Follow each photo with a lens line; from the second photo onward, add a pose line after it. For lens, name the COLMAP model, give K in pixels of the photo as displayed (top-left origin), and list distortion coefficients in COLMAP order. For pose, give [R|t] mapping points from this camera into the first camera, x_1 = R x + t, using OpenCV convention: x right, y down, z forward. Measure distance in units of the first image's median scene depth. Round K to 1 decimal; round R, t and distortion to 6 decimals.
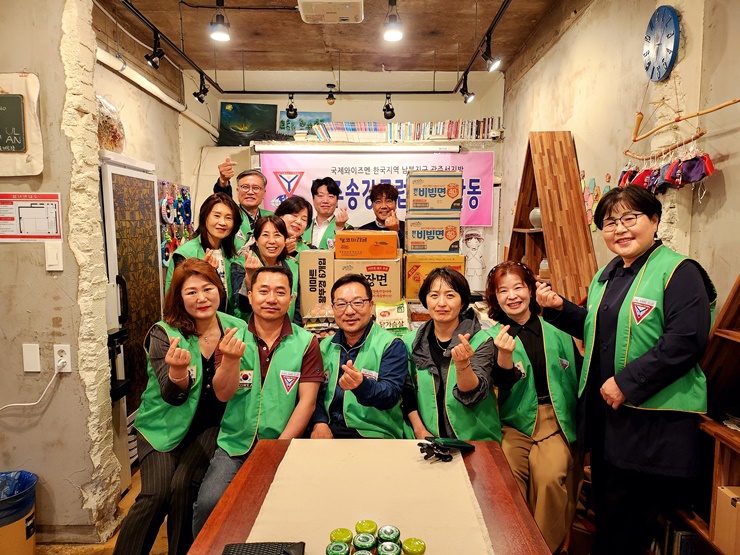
lens RADIAL K [[522.4, 0, 366.8], [0, 522.4, 282.0], [0, 0, 1]] dist [0.082095, -0.106895]
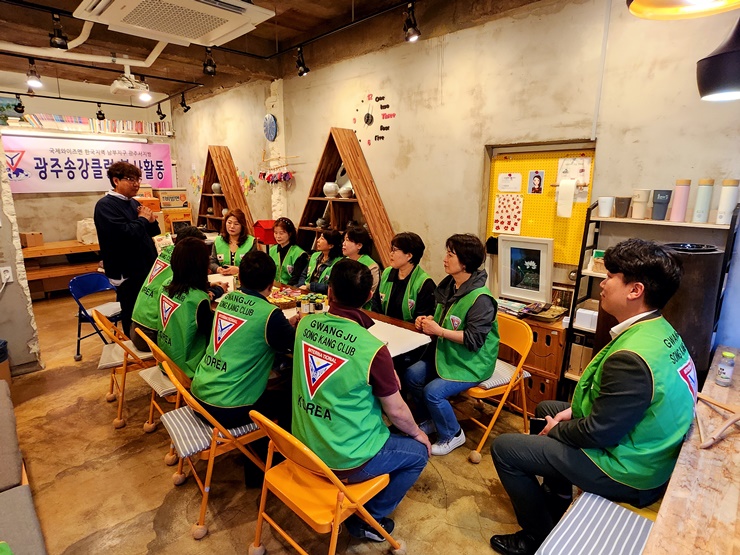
lens RADIAL K [[421.6, 0, 370.0], [0, 421.6, 277.5], [0, 0, 1]] dist [-0.004744, -0.001644]
pose [[0.704733, -0.155249, 0.692278, -0.494123], [0.072070, 0.986382, 0.147838, 0.020818], [-0.705803, -0.054294, 0.706325, -0.655761]]
